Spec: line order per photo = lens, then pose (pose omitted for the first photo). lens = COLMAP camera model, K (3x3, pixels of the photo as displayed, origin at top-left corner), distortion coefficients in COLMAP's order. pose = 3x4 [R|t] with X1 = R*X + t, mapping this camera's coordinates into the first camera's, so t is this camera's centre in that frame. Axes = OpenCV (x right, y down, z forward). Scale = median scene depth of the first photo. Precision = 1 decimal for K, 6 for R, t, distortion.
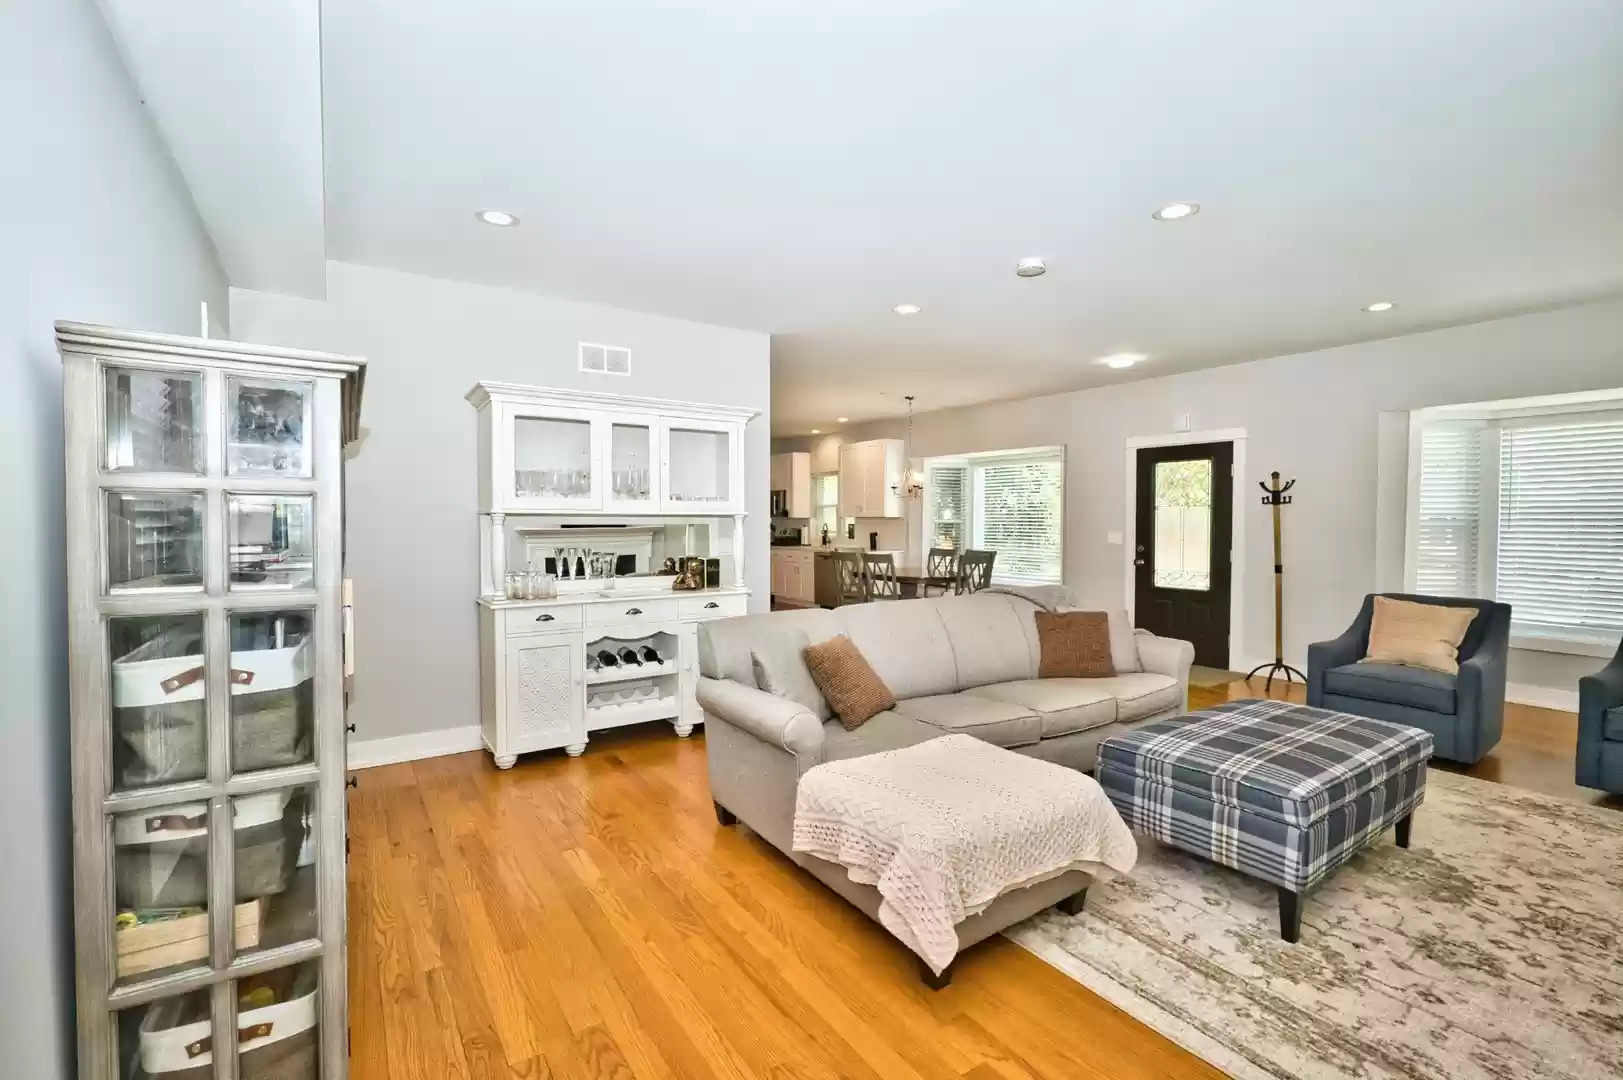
lens RADIAL K [[703.9, 0, 810.7], [0, 703.9, 536.8], [0, 0, 1]] dist [-0.022636, 0.004640]
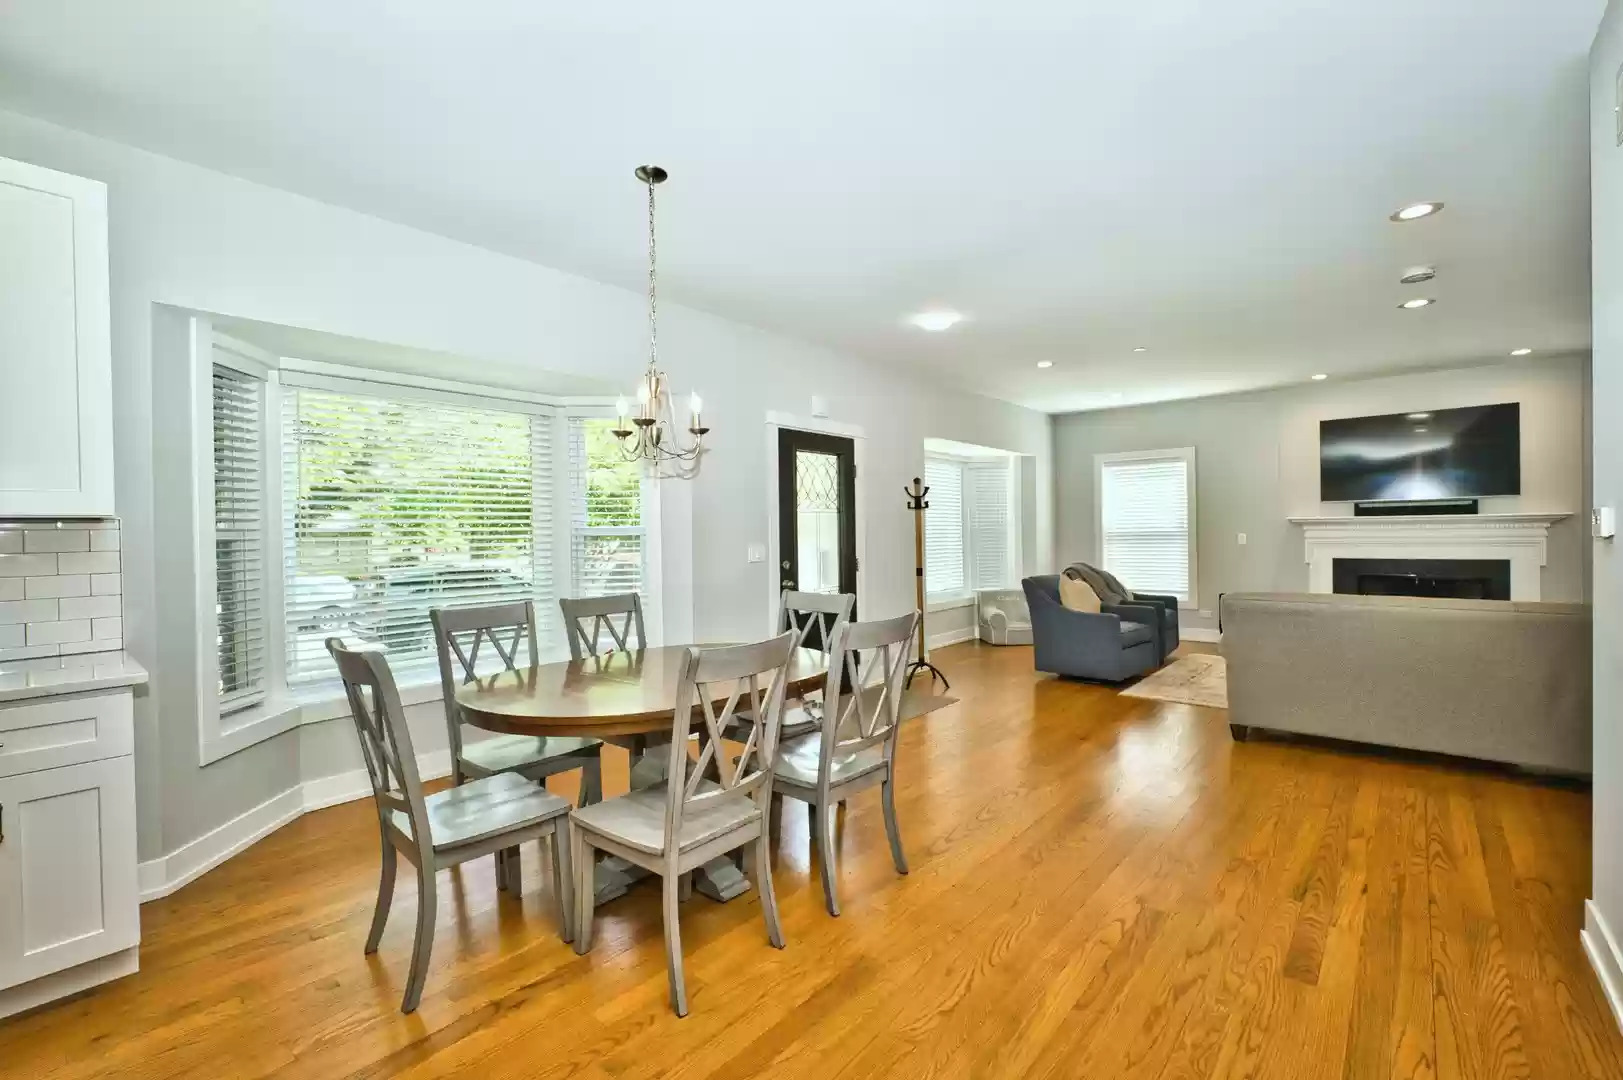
lens RADIAL K [[703.9, 0, 810.7], [0, 703.9, 536.8], [0, 0, 1]] dist [-0.022636, 0.004640]
pose [[-0.254884, -0.004667, 0.966960, -0.294940], [0.037879, 0.999173, 0.014807, -0.027509], [-0.966229, 0.040401, -0.254497, 1.419243]]
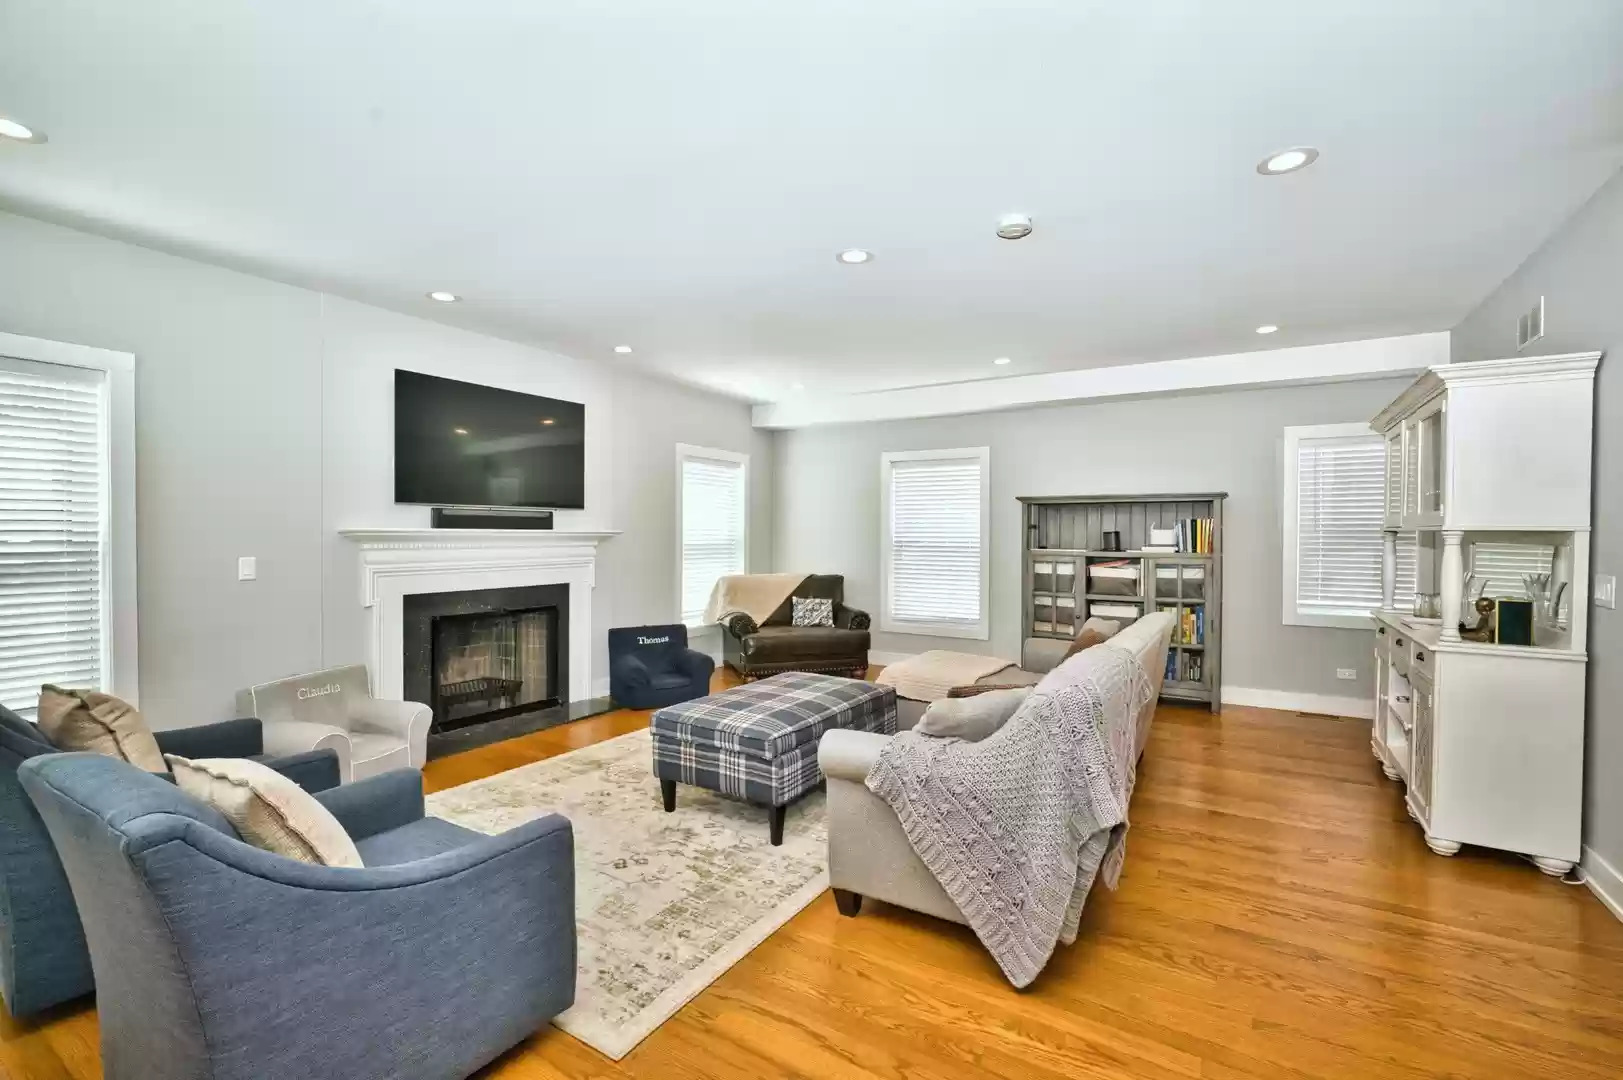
lens RADIAL K [[725.8, 0, 851.3], [0, 725.8, 536.7], [0, 0, 1]] dist [-0.020949, 0.000091]
pose [[-0.908356, -0.003034, -0.418186, 0.541662], [-0.015384, 0.999539, 0.026165, -0.028480], [0.417914, 0.030201, -0.907984, 1.133923]]
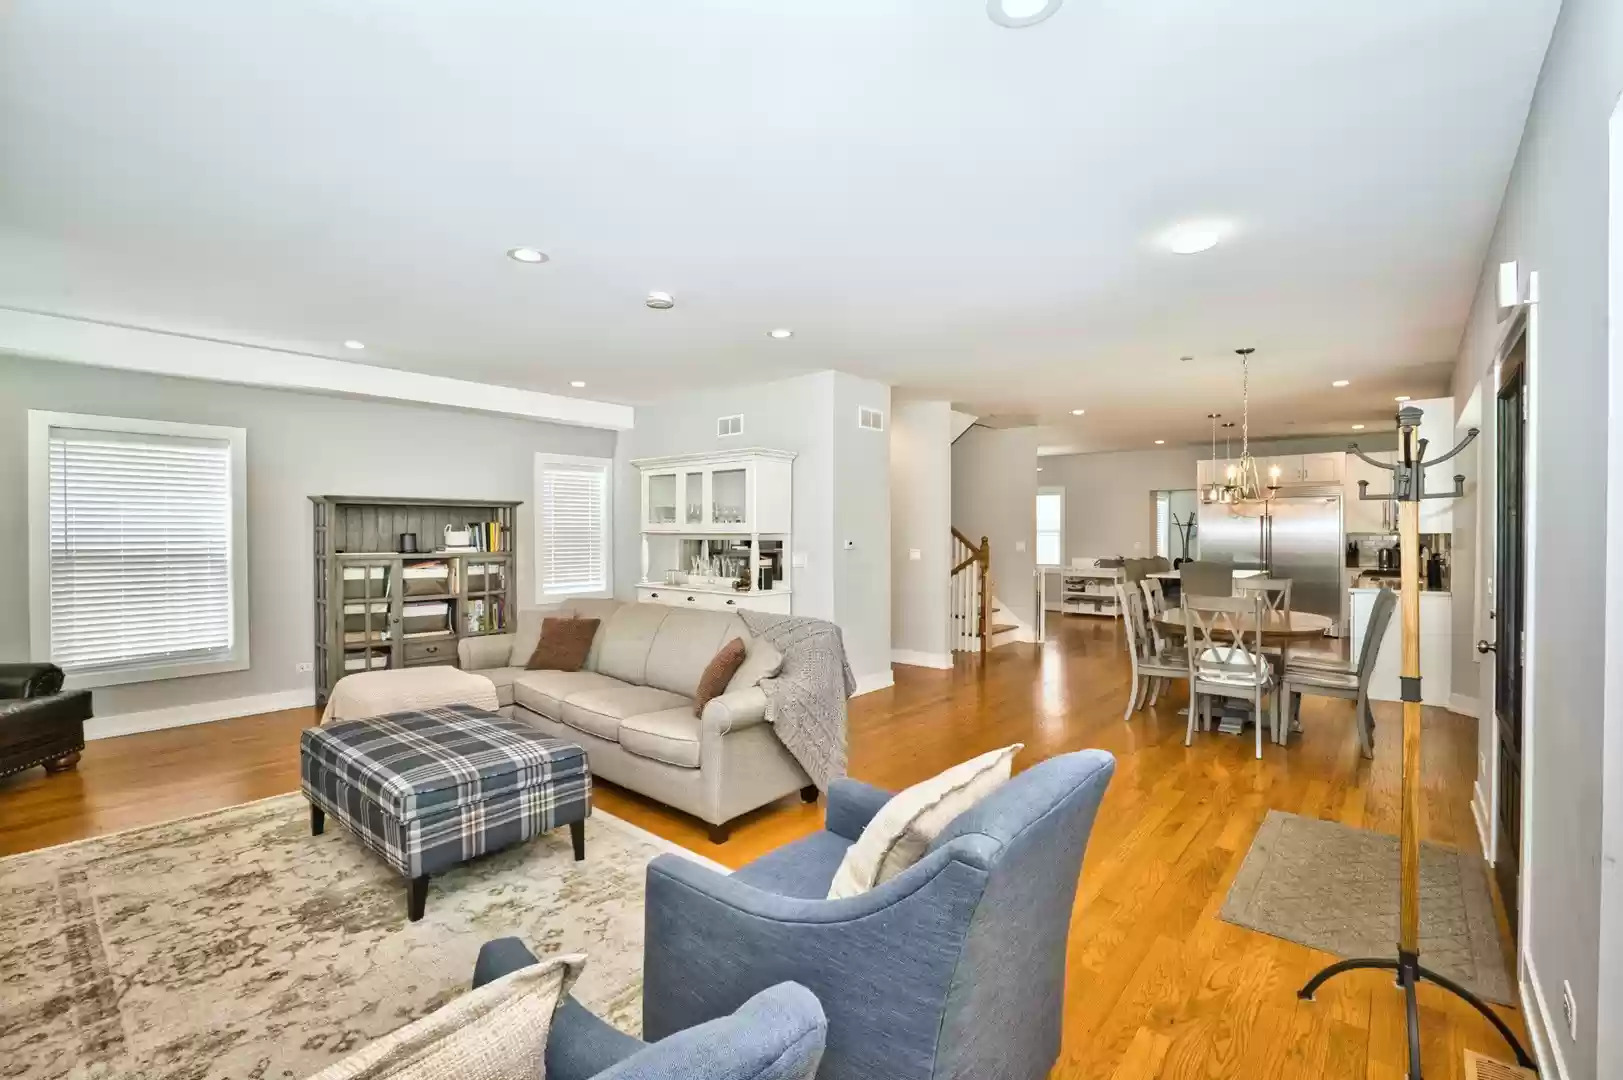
lens RADIAL K [[703.9, 0, 810.7], [0, 703.9, 536.8], [0, 0, 1]] dist [-0.022636, 0.004640]
pose [[0.270852, 0.004820, -0.962609, 0.920063], [-0.021029, 0.999778, -0.000911, -0.021203], [0.962391, 0.020490, 0.270893, 0.619361]]
